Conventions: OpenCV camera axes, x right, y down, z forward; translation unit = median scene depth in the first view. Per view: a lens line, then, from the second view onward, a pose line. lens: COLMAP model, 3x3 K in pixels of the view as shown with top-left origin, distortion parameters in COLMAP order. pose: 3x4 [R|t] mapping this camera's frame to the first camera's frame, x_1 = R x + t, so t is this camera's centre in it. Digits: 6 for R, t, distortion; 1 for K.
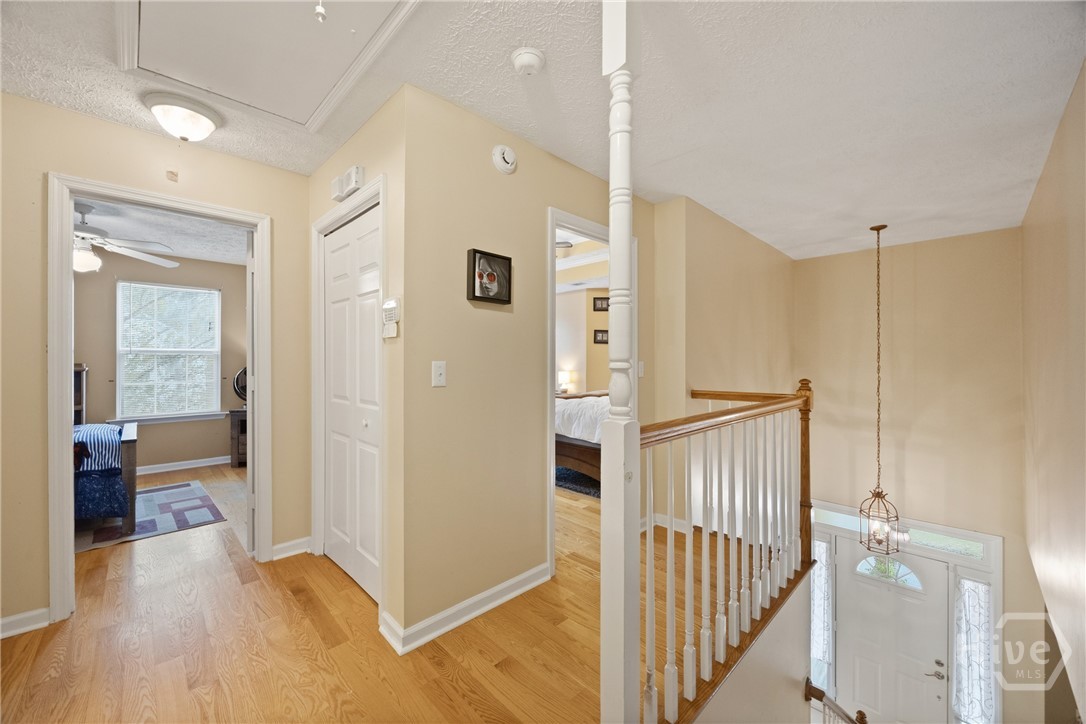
lens RADIAL K [[426.6, 0, 539.0], [0, 426.6, 359.7], [0, 0, 1]] dist [0.002436, 0.000707]
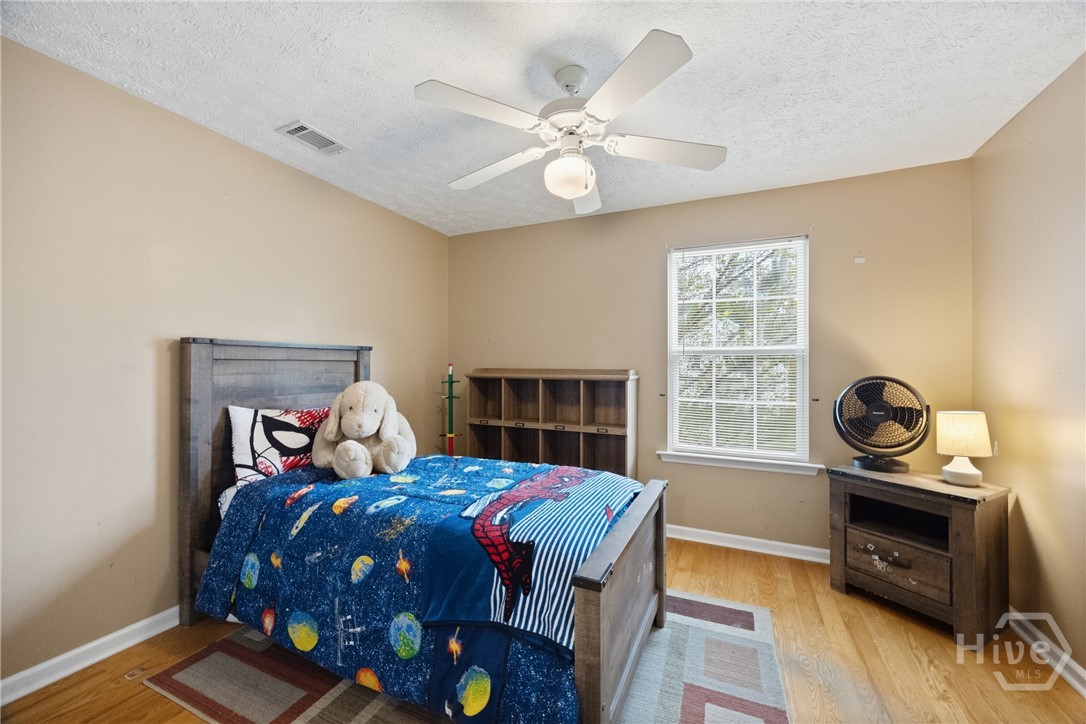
lens RADIAL K [[426.6, 0, 540.0], [0, 426.6, 362.2], [0, 0, 1]] dist [0.002436, 0.000707]
pose [[0.370738, -0.006601, -0.928714, -0.382998], [-0.000556, 0.999973, -0.007330, 0.000866], [0.928737, 0.003234, 0.370724, 0.502273]]
